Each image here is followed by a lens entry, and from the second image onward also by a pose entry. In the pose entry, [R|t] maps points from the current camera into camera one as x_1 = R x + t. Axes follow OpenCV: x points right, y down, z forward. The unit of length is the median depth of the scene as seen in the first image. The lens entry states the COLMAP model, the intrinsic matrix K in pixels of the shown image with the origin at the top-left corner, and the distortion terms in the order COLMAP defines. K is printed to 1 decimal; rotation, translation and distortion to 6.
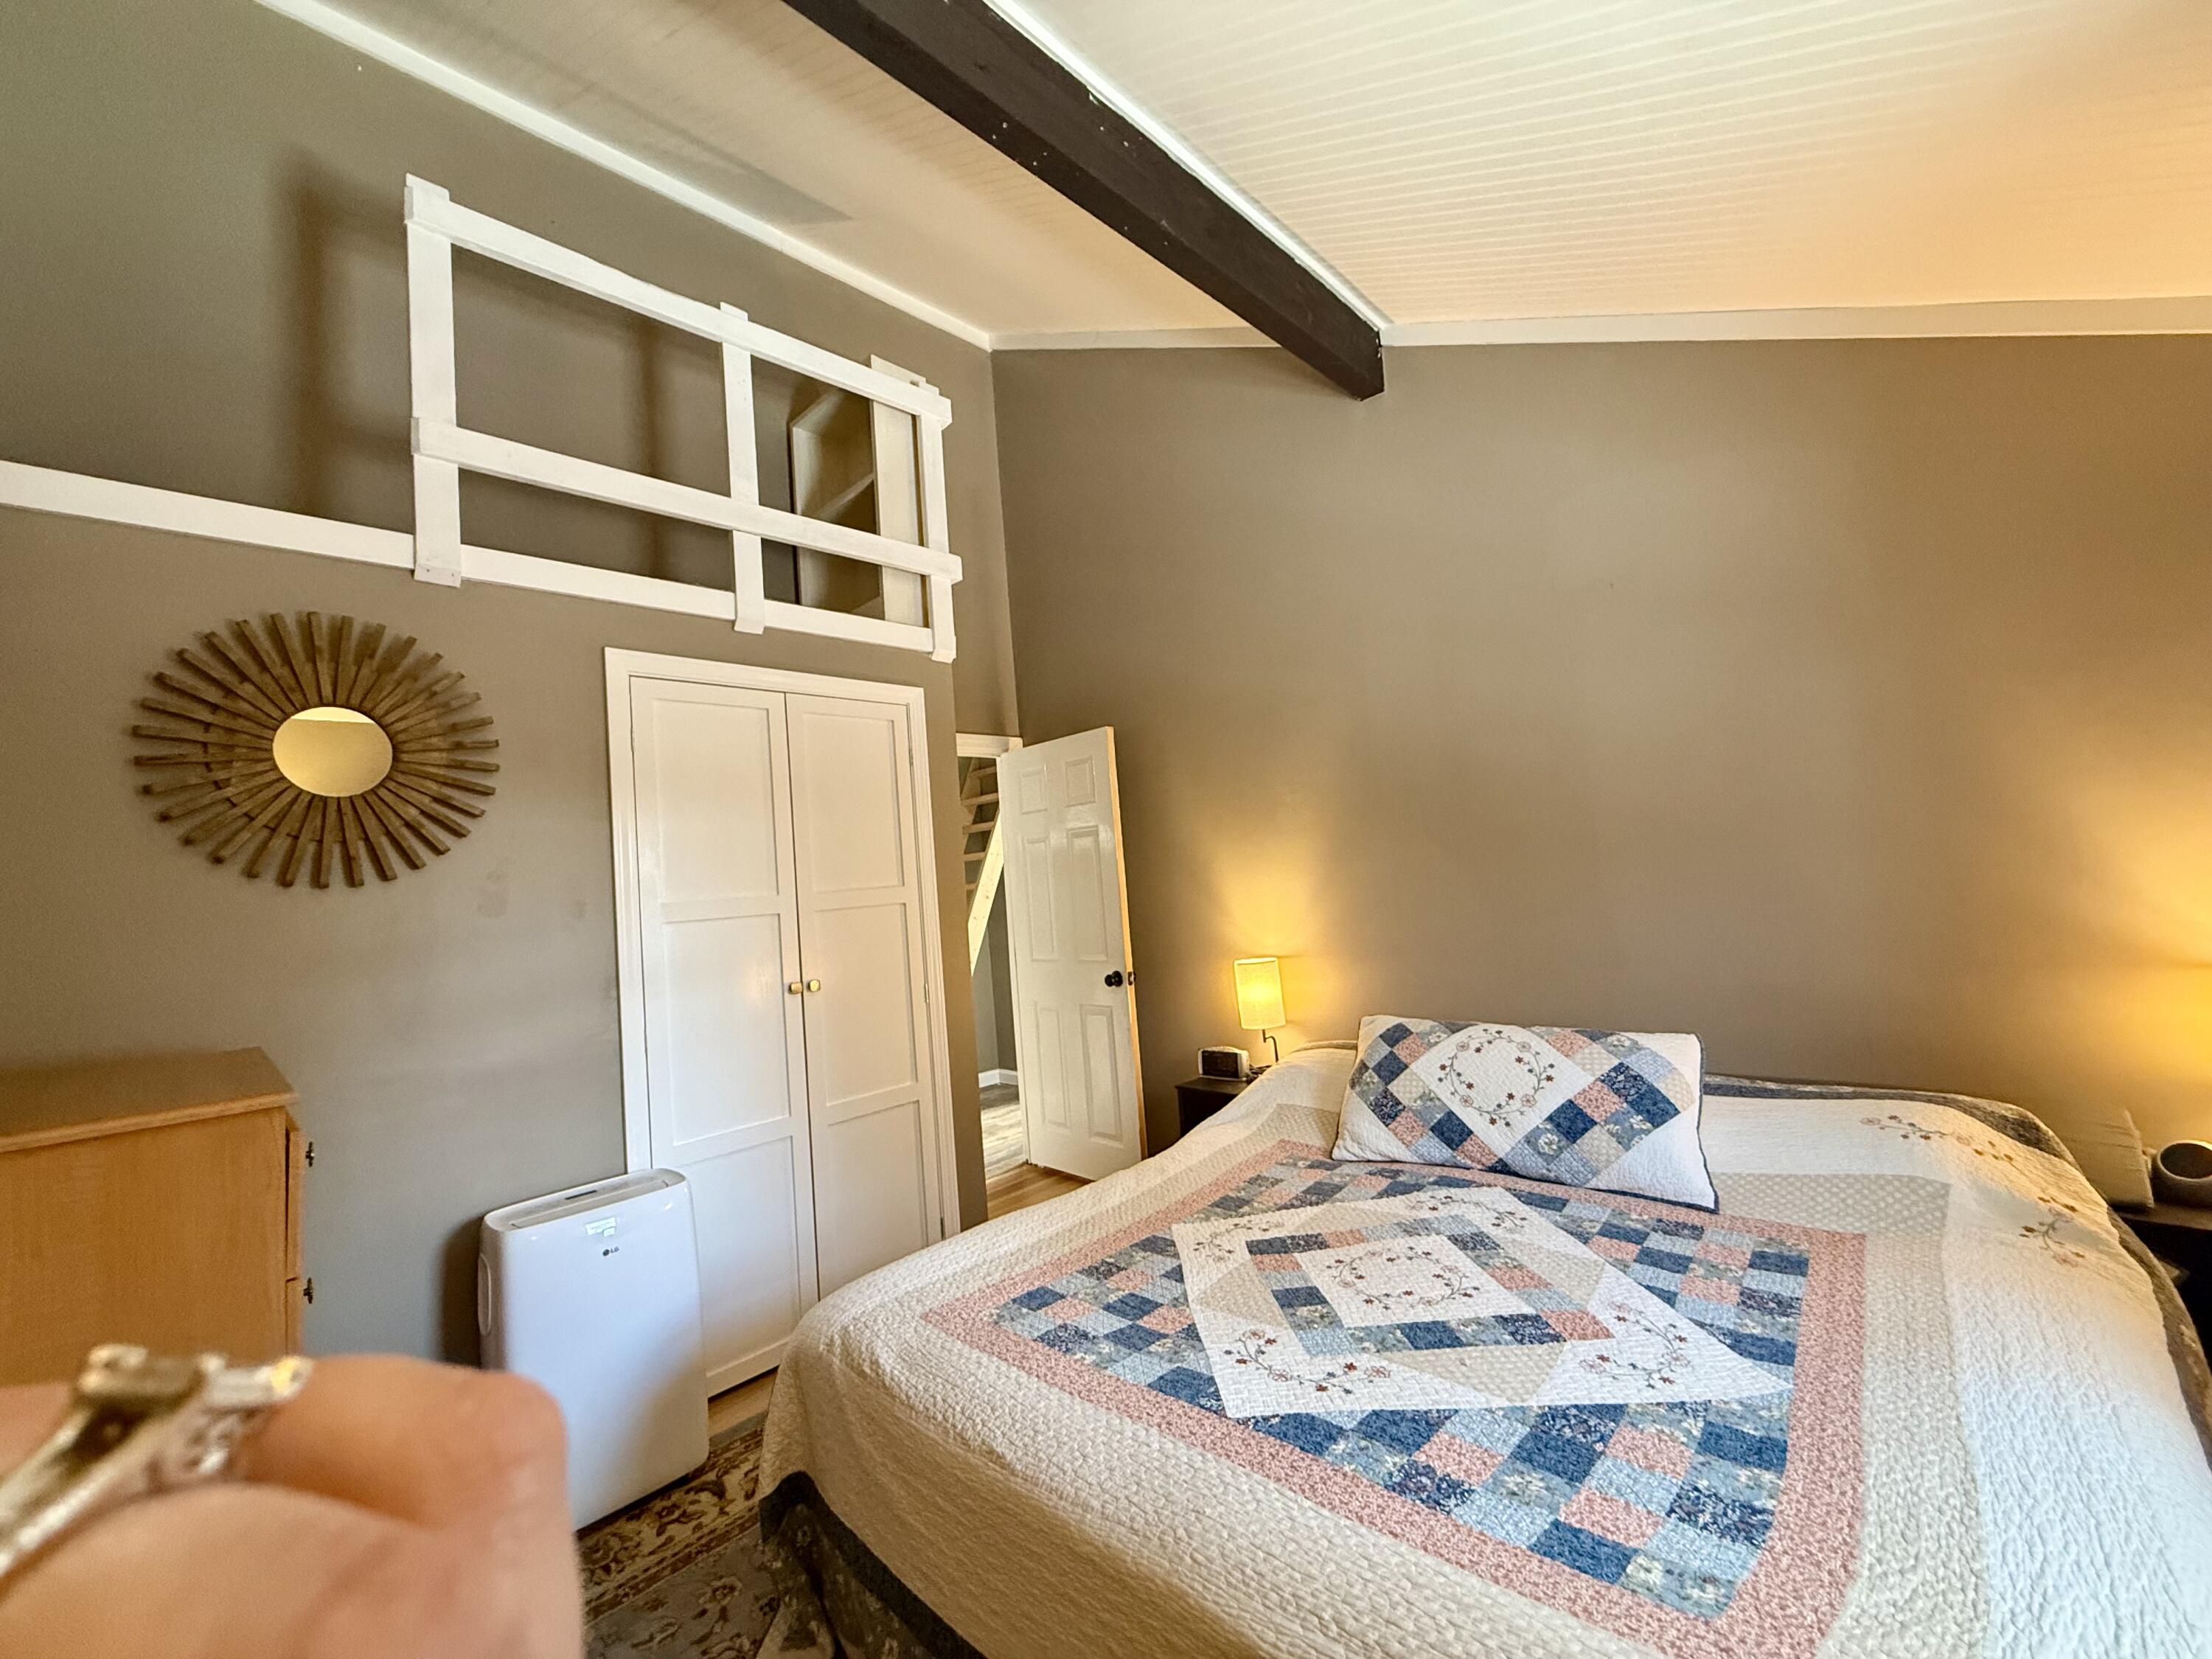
lens RADIAL K [[881.3, 0, 1095.2], [0, 881.3, 830.2], [0, 0, 1]] dist [0.001298, -0.000356]
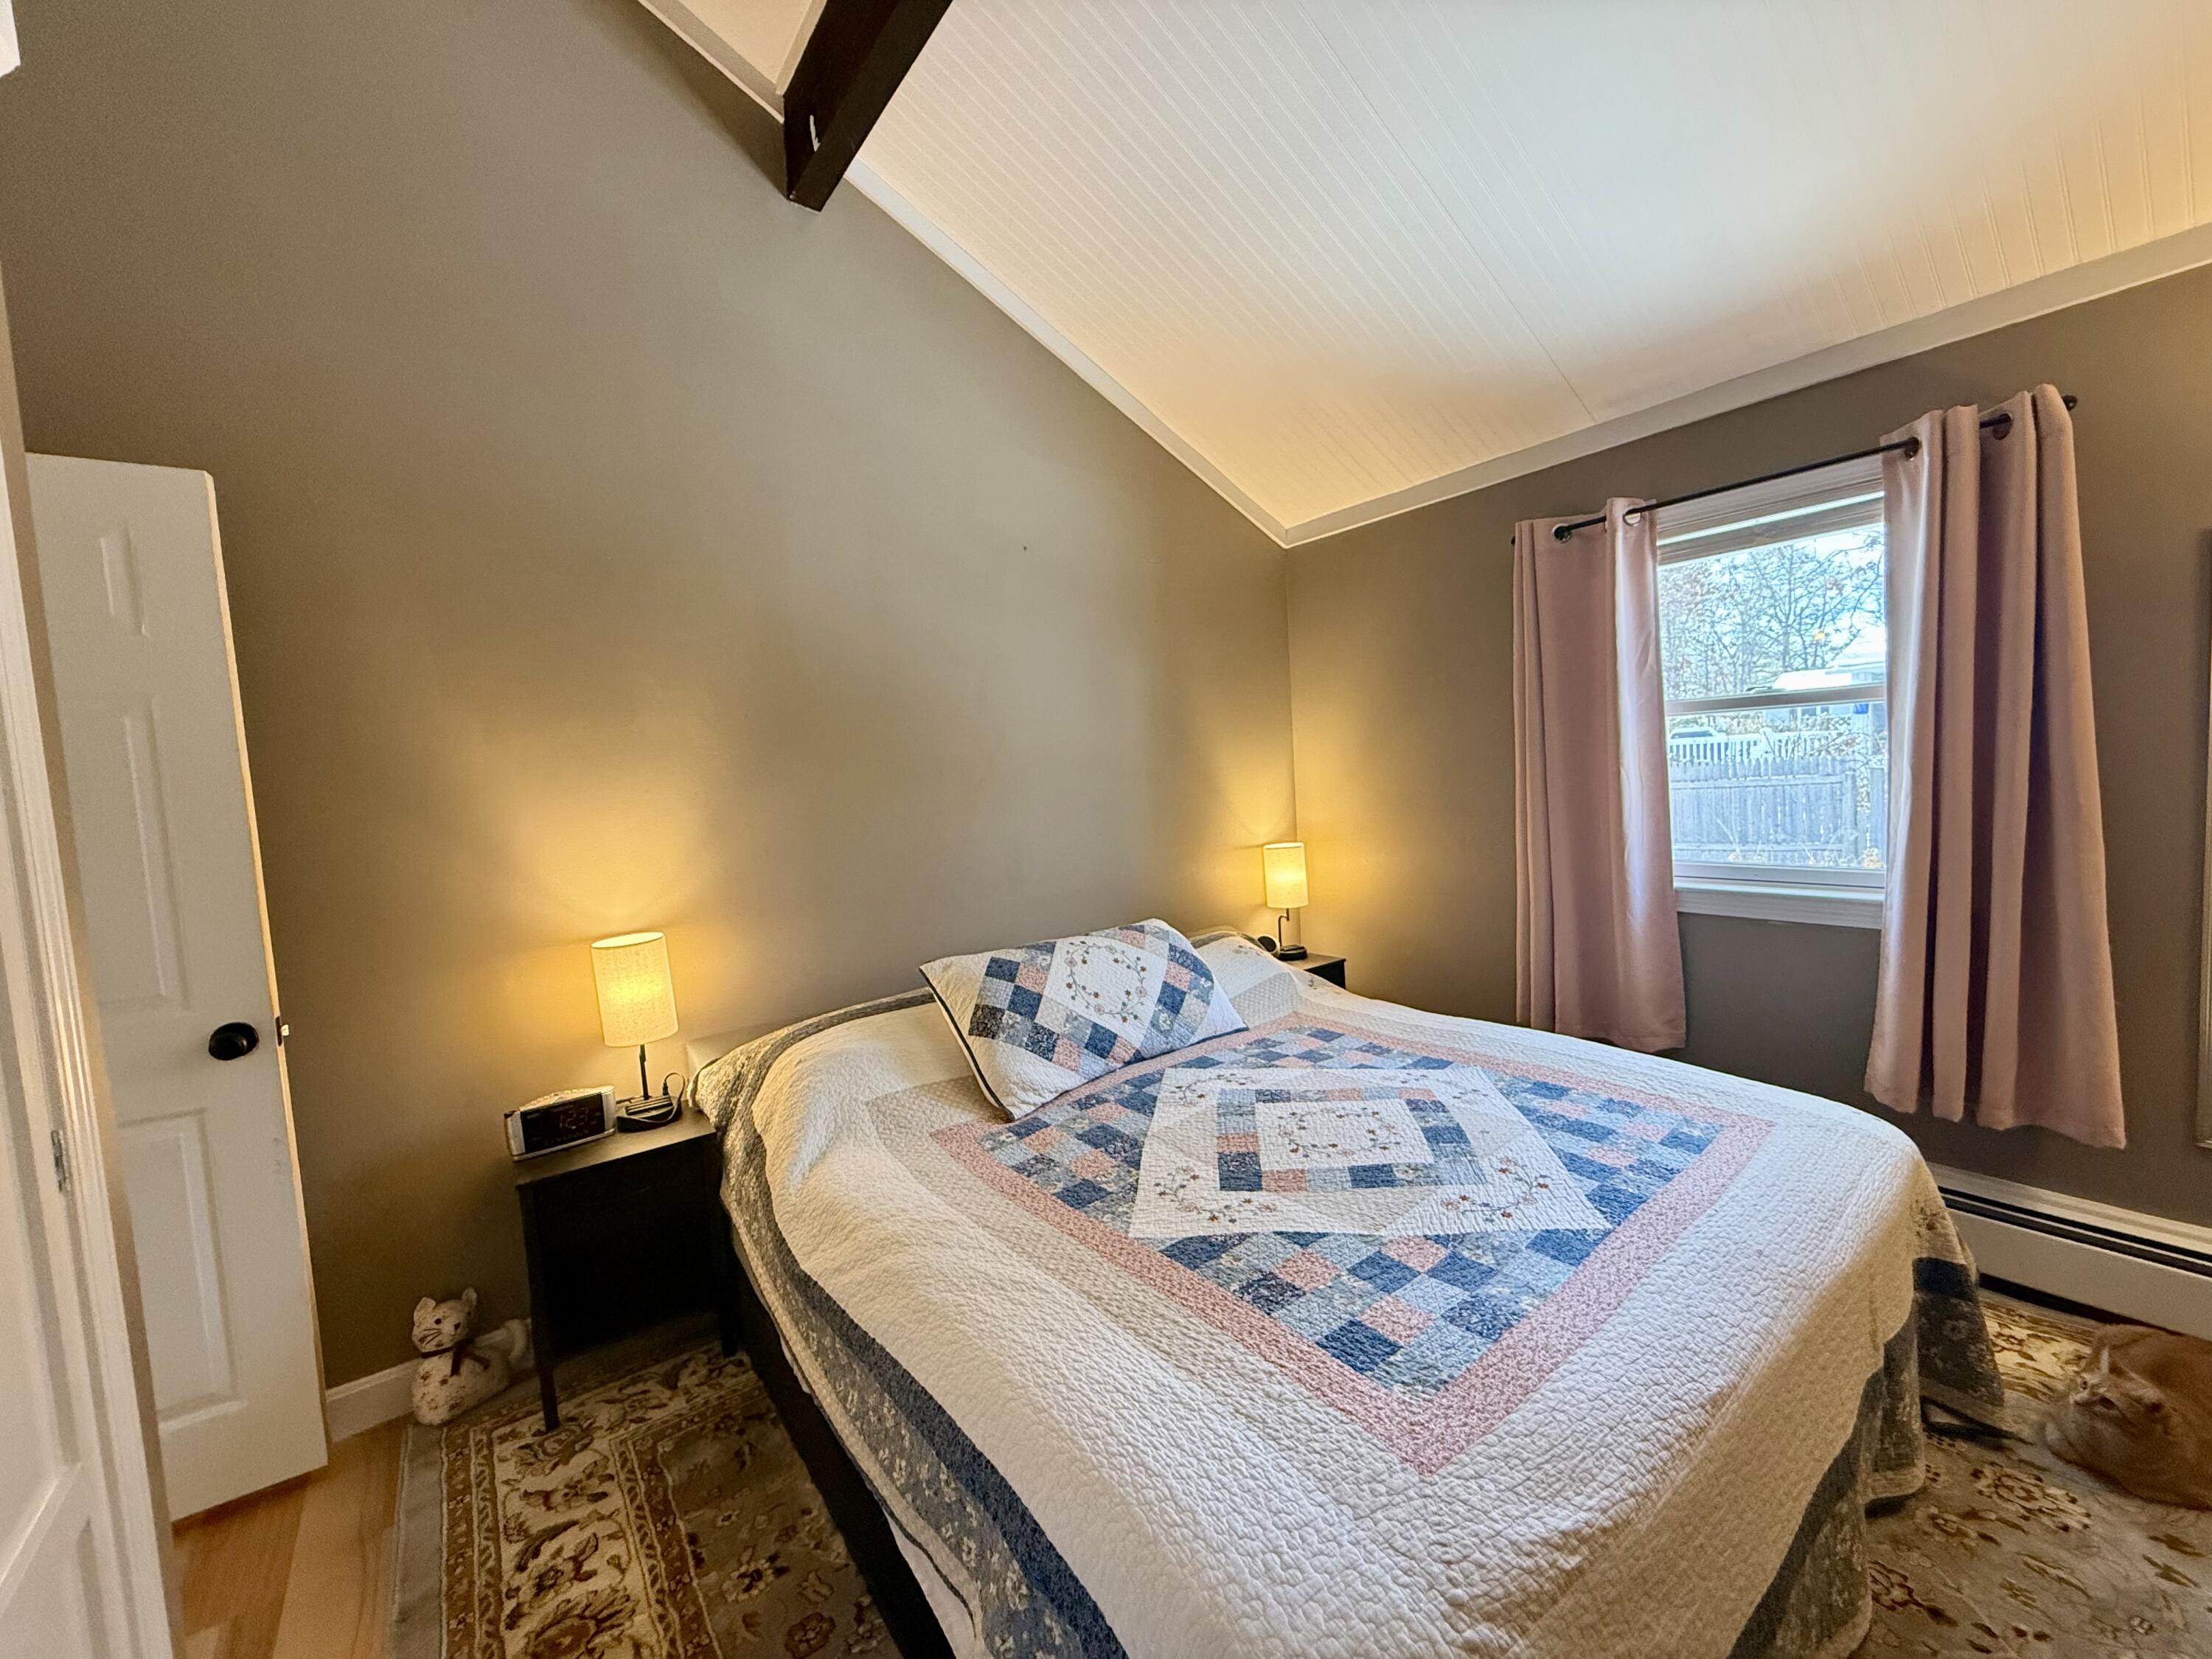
lens RADIAL K [[881.3, 0, 1108.0], [0, 881.3, 825.8], [0, 0, 1]] dist [0.001298, -0.000356]
pose [[0.150222, 0.004168, 0.988643, -0.751993], [-0.012539, 0.999919, -0.002311, 0.116972], [-0.988573, -0.012049, 0.150262, 1.046863]]
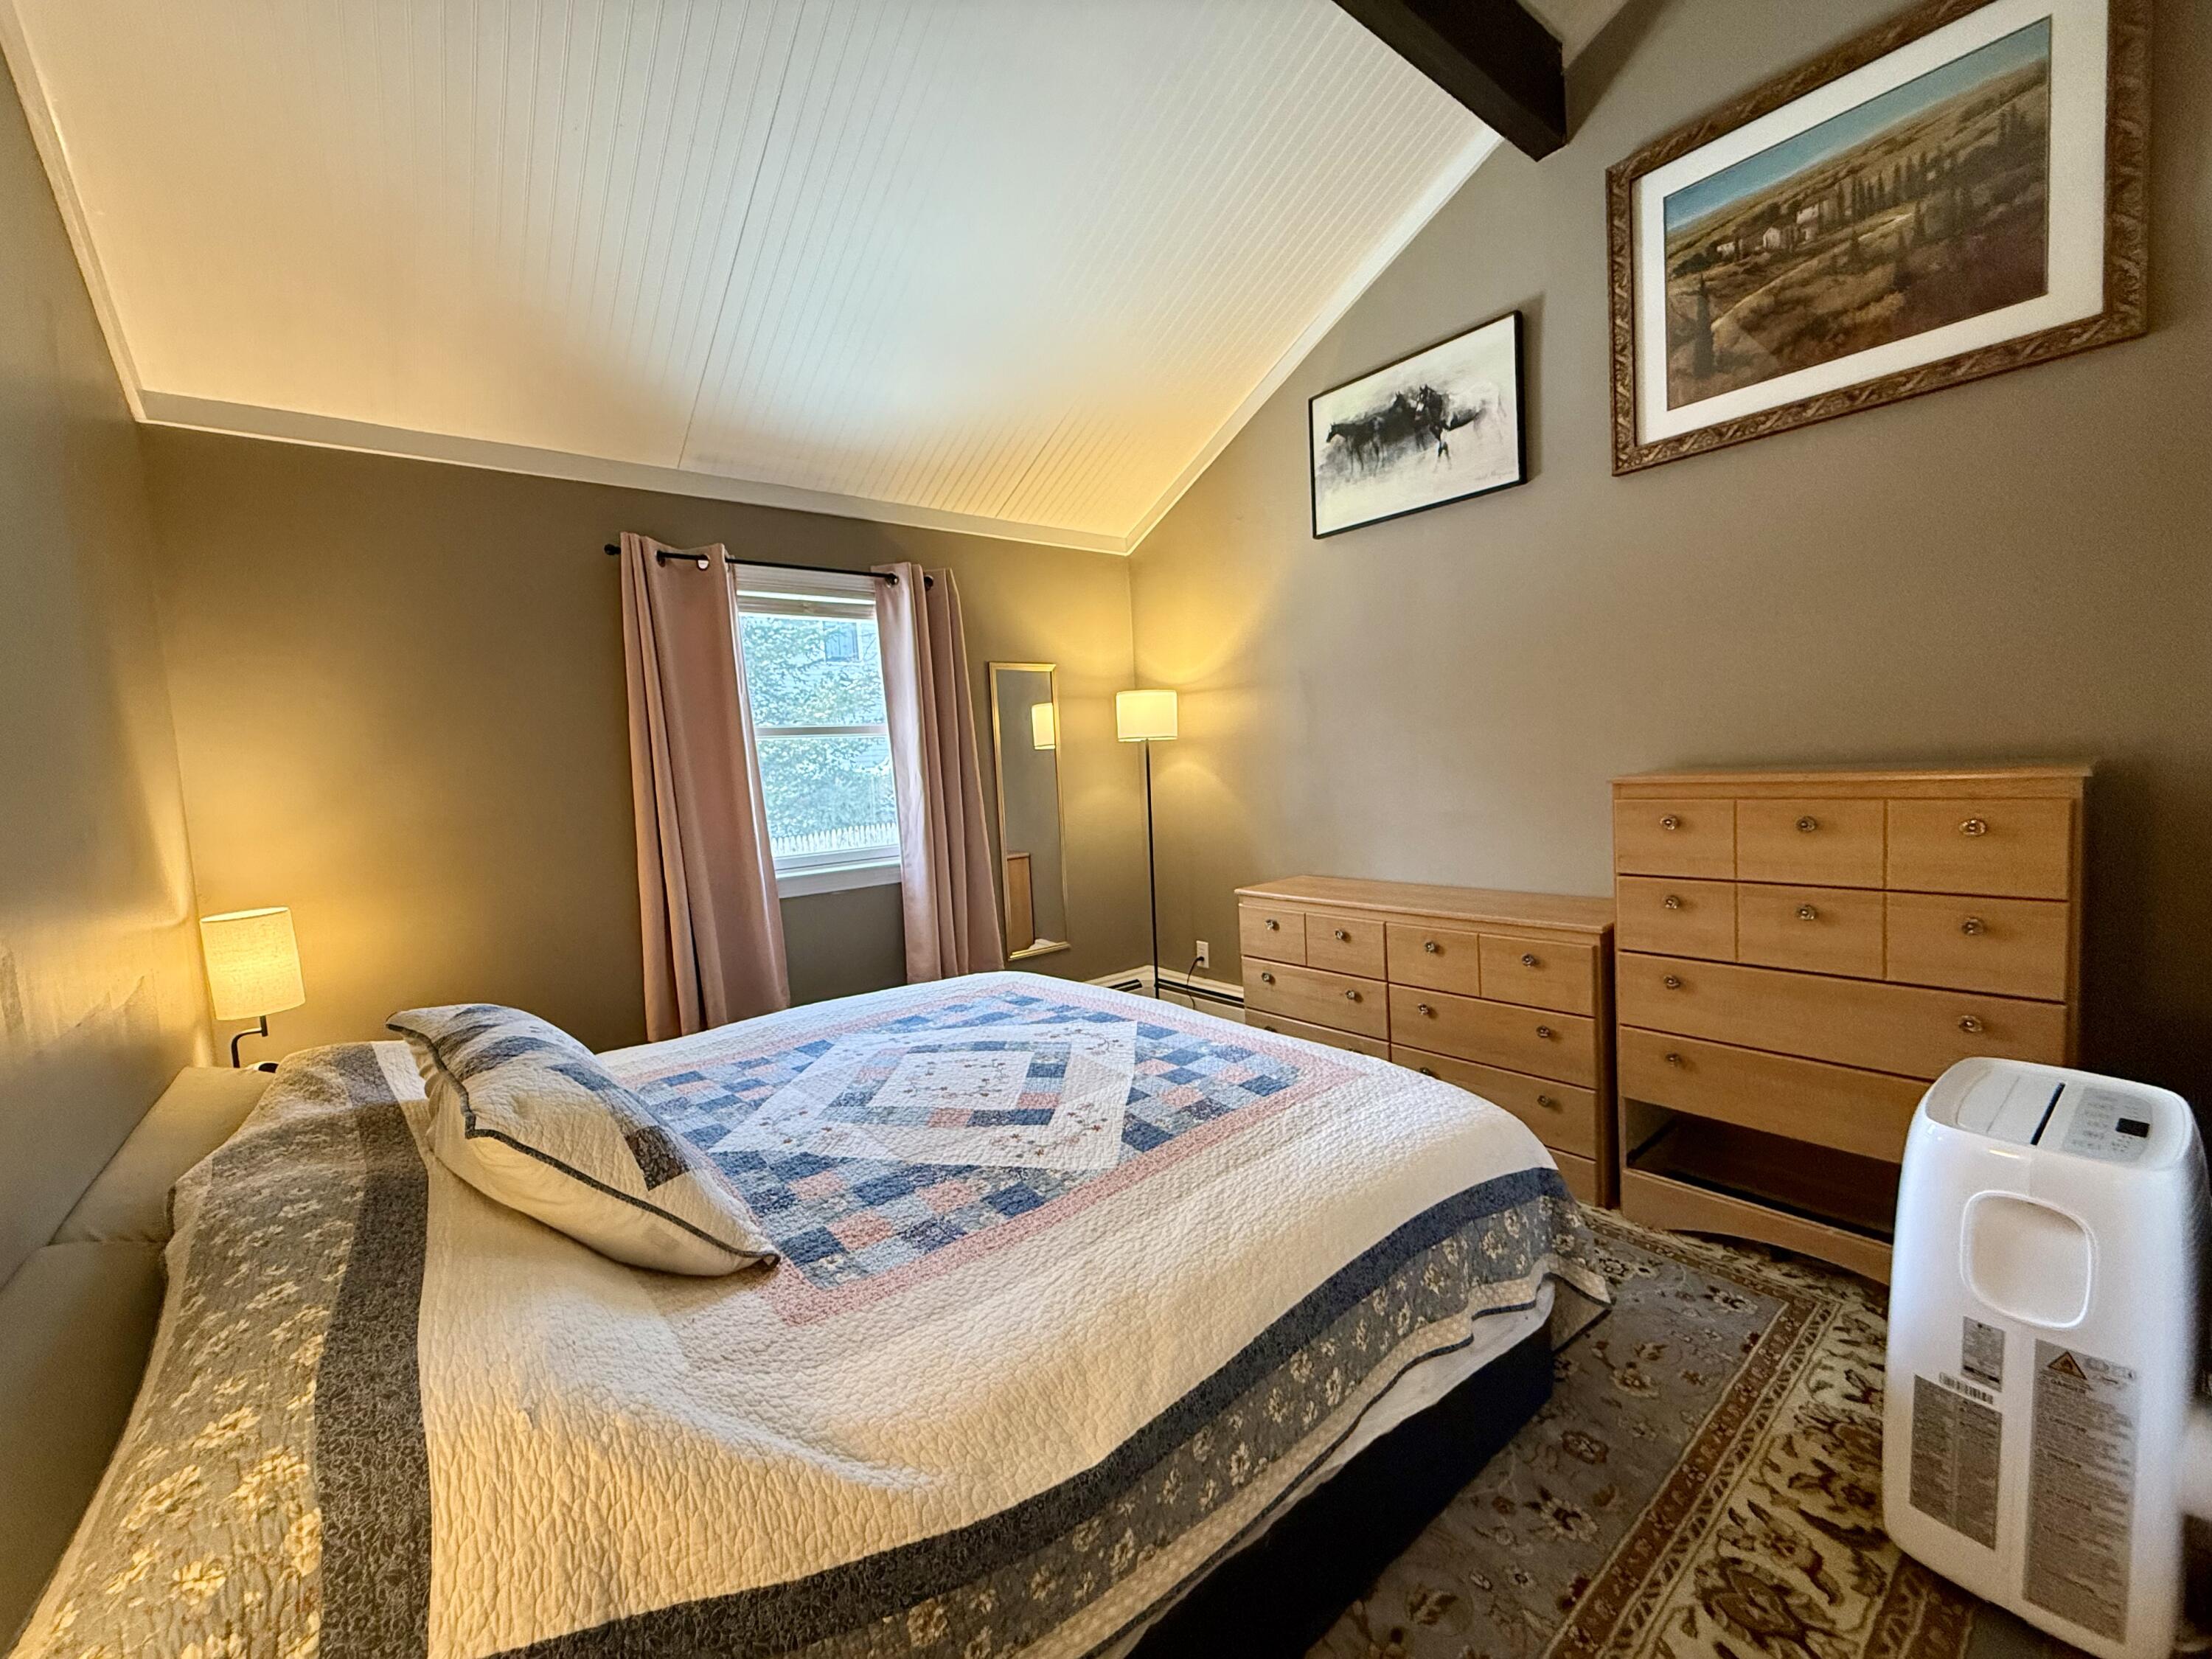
lens RADIAL K [[881.3, 0, 1094.2], [0, 881.3, 822.3], [0, 0, 1]] dist [0.001298, -0.000356]
pose [[-0.984165, 0.123476, 0.127170, -0.033094], [0.124453, 0.992225, -0.000260, 0.172293], [-0.126213, 0.015571, -0.991881, 2.014974]]
